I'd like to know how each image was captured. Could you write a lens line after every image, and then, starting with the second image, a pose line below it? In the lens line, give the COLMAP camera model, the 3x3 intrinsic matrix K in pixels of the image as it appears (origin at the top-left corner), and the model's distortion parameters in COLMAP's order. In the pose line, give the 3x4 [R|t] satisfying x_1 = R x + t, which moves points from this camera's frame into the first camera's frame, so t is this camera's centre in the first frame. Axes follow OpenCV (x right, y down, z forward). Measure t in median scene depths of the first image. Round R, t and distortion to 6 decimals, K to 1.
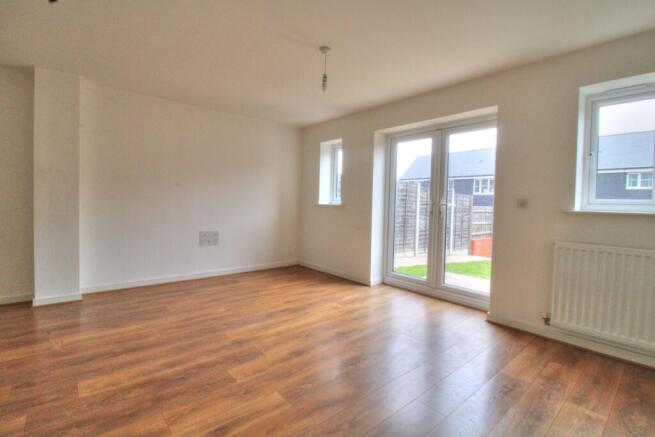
lens RADIAL K [[305.2, 0, 325.0], [0, 305.2, 198.9], [0, 0, 1]] dist [0.003022, -0.013581]
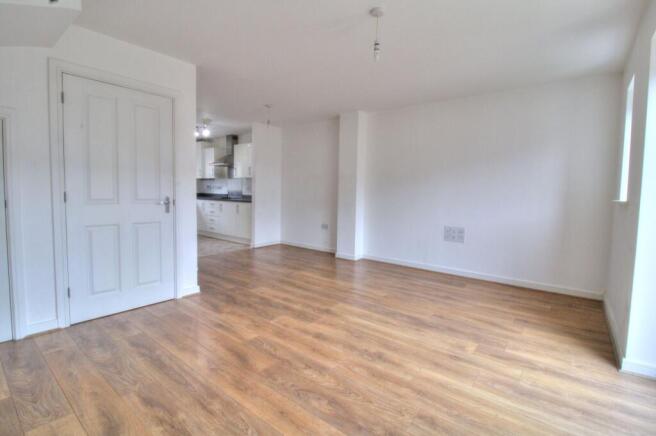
lens RADIAL K [[305.7, 0, 325.5], [0, 305.7, 198.4], [0, 0, 1]] dist [0.003022, -0.013581]
pose [[0.185518, 0.000568, -0.982641, 0.797636], [-0.002337, 0.999997, 0.000137, 0.028081], [0.982638, 0.002271, 0.185519, 0.697032]]
